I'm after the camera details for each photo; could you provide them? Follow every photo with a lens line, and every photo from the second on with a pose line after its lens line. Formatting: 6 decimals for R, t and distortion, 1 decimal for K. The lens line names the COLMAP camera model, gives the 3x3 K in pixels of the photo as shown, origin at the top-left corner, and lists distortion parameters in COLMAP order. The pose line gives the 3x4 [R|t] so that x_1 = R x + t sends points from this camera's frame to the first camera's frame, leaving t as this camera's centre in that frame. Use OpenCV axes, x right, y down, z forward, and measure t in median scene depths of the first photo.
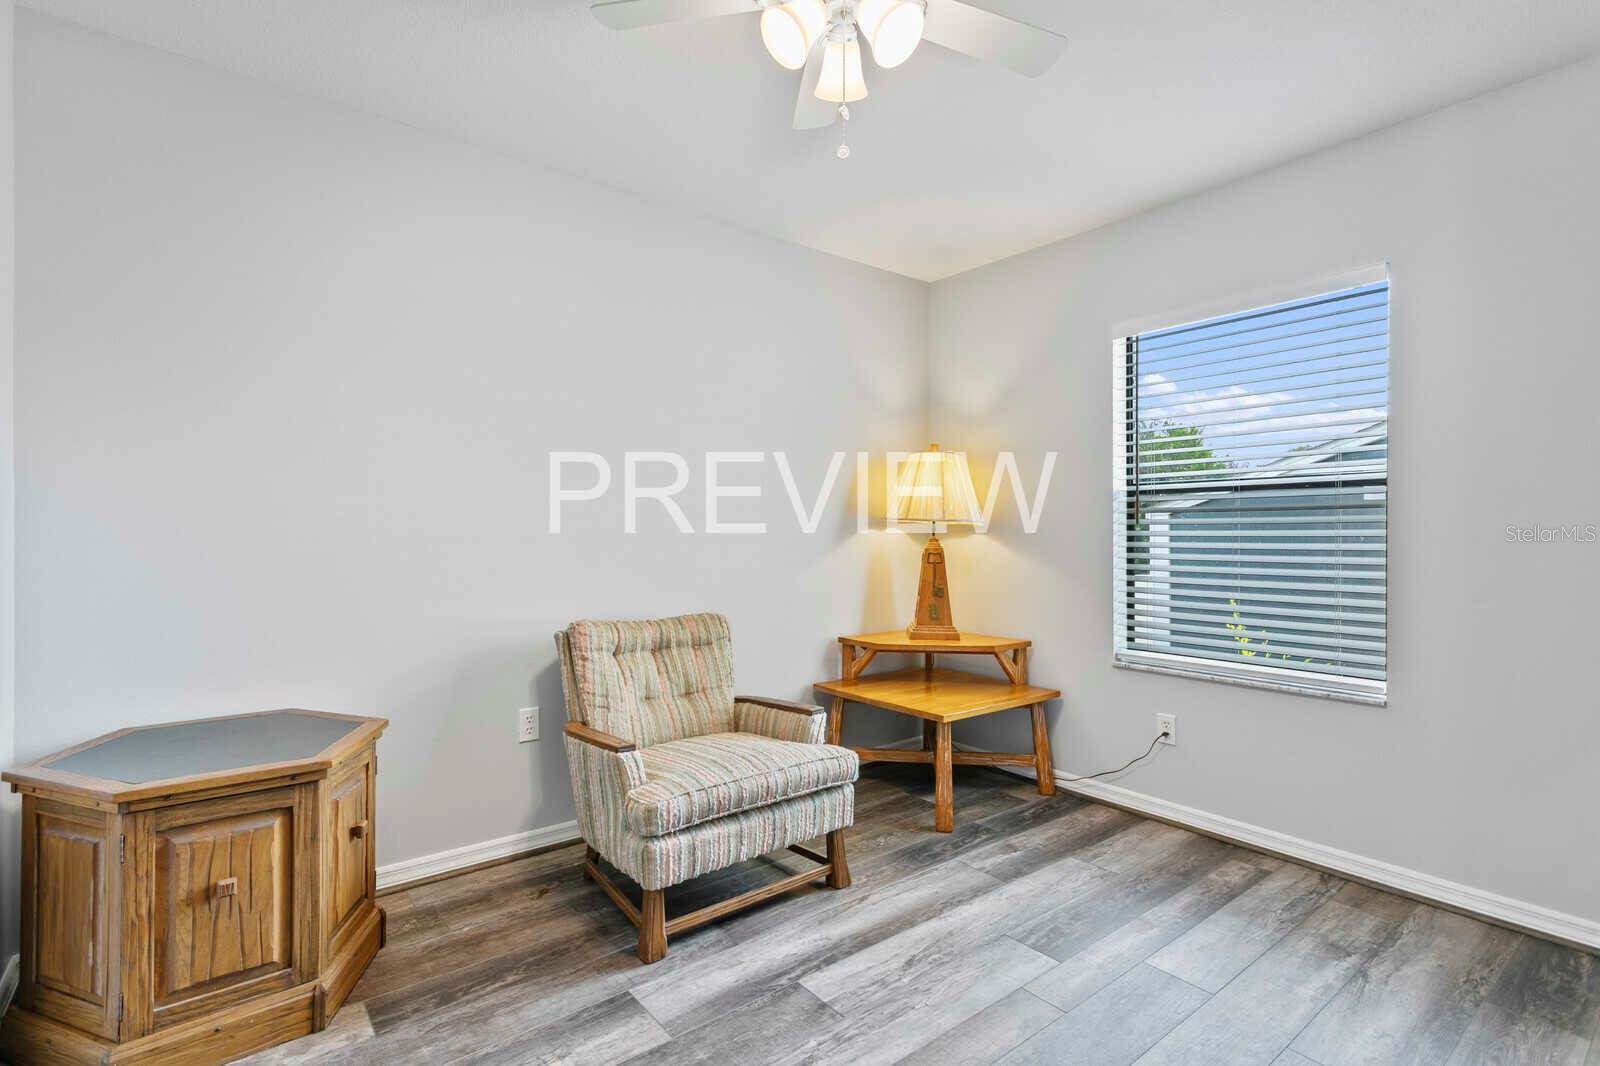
lens RADIAL K [[758.2, 0, 795.0], [0, 758.2, 537.3], [0, 0, 1]] dist [0.006641, 0.001048]
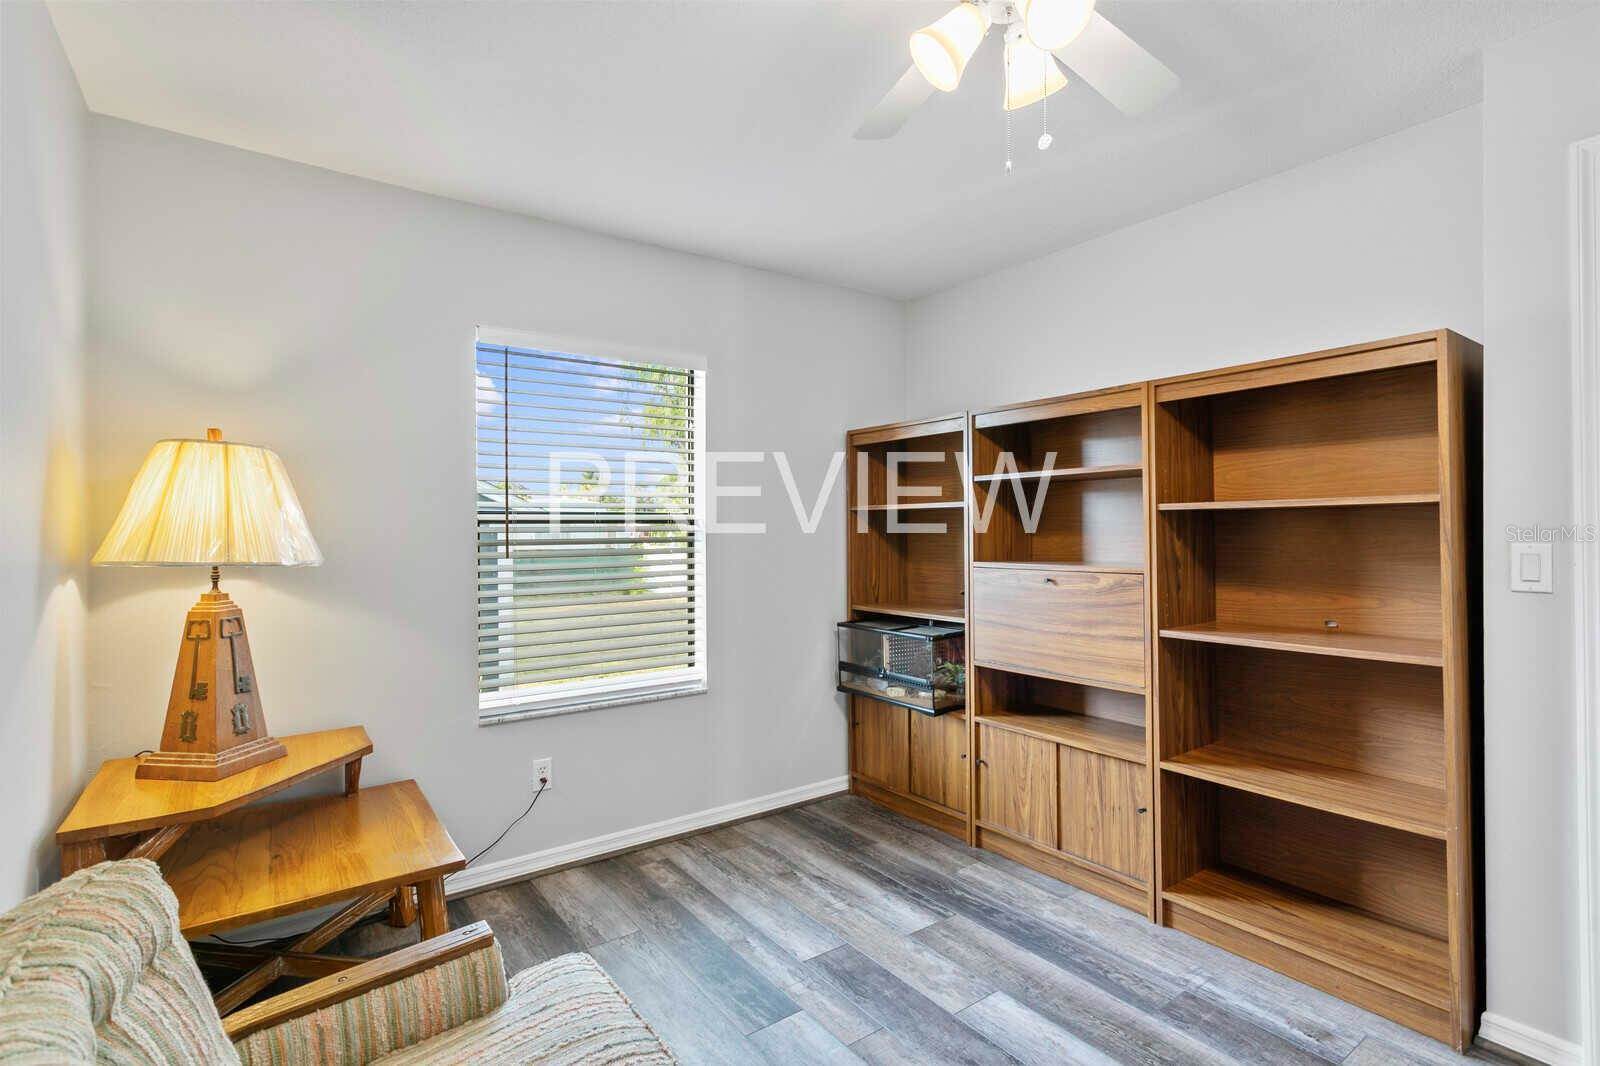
lens RADIAL K [[758.2, 0, 784.7], [0, 758.2, 522.8], [0, 0, 1]] dist [0.006641, 0.001048]
pose [[0.040442, 0.001891, 0.999180, -0.529865], [0.003590, 0.999991, -0.002037, -0.070285], [-0.999175, 0.003669, 0.040435, 0.779820]]
